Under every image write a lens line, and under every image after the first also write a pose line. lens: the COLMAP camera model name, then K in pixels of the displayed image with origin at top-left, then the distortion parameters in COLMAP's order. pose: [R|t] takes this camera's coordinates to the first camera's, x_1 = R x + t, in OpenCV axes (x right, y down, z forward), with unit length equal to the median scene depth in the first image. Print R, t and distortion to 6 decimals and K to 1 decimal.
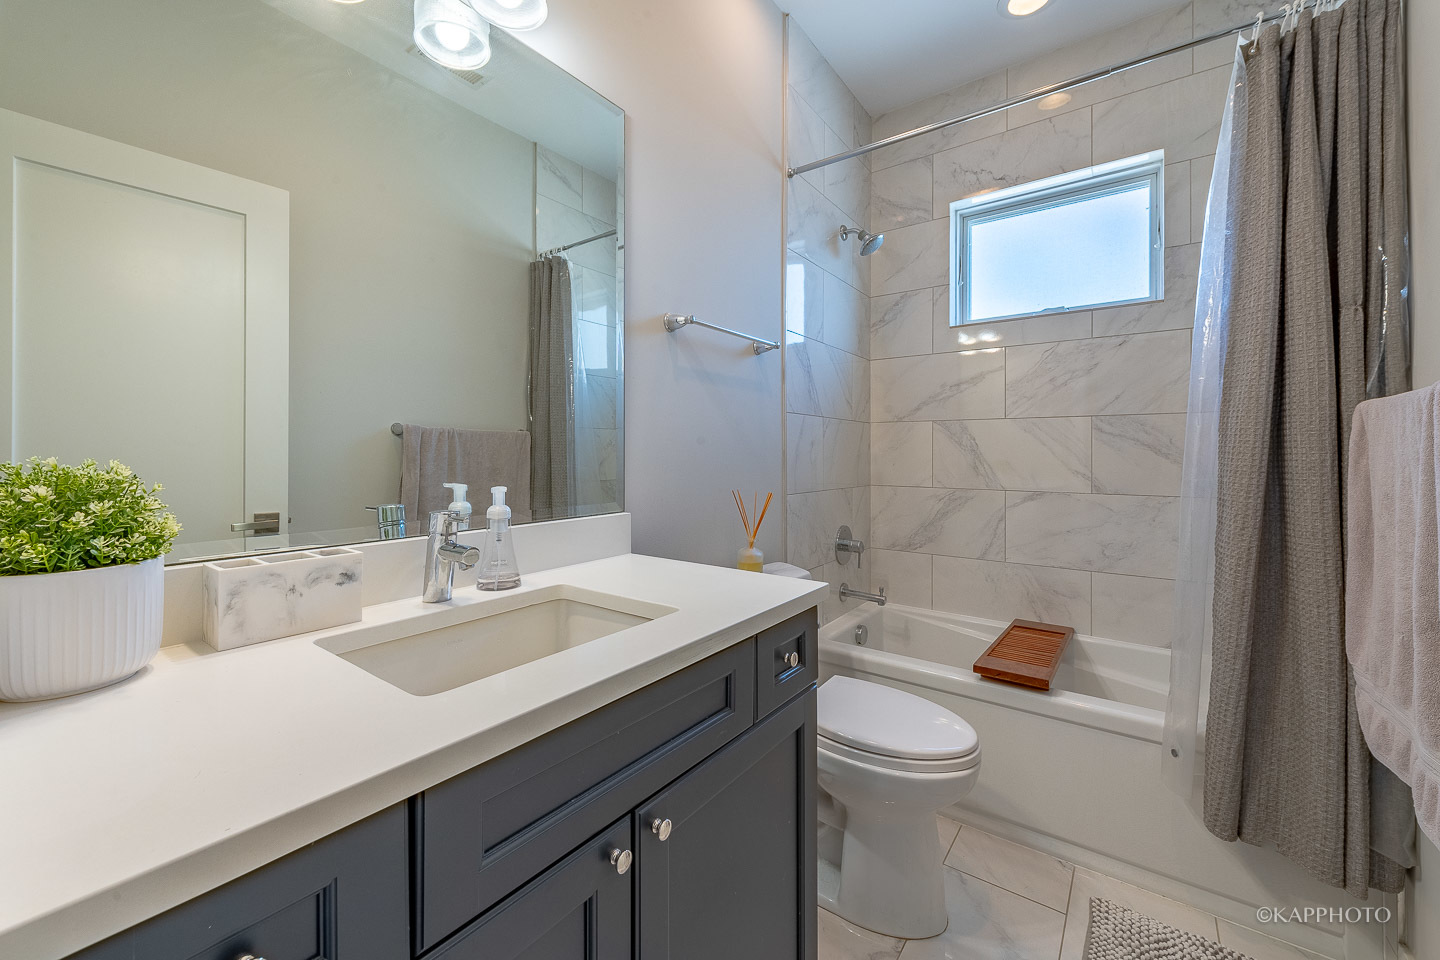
lens RADIAL K [[584.6, 0, 766.9], [0, 584.6, 453.6], [0, 0, 1]] dist [-0.003126, -0.000858]
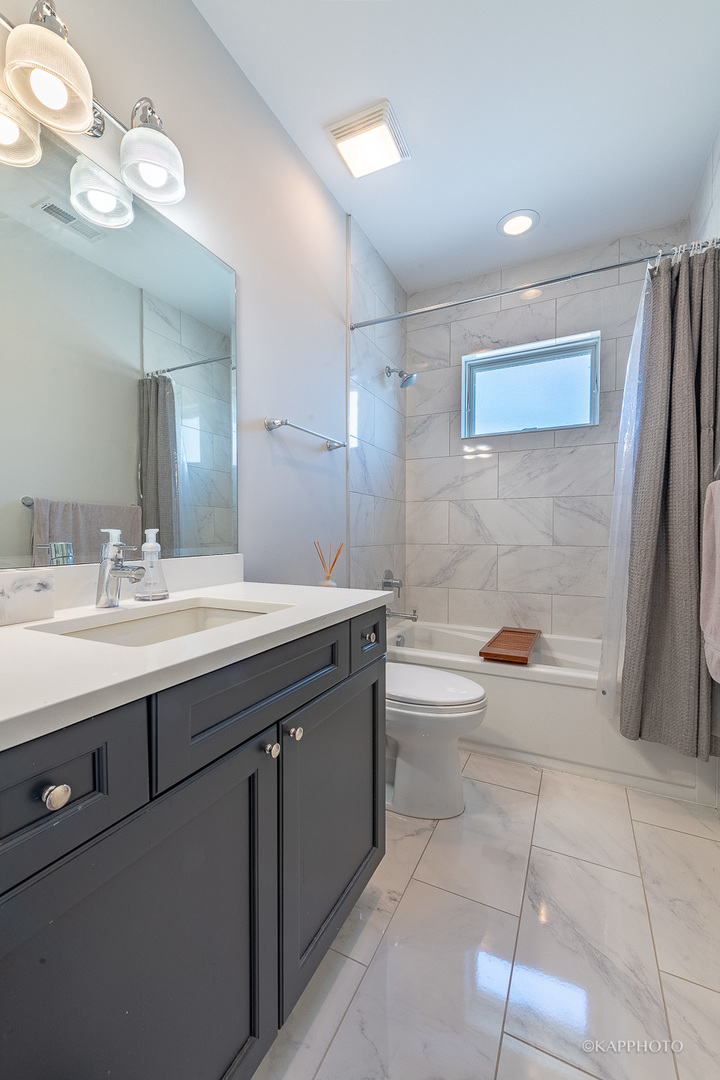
lens RADIAL K [[438.4, 0, 356.8], [0, 438.4, 538.0], [0, 0, 1]] dist [-0.003126, -0.000858]
pose [[0.992522, 0.032824, 0.117573, -0.104128], [-0.031757, 0.999436, -0.010936, 0.080536], [-0.117865, 0.007120, 0.993004, -0.100282]]
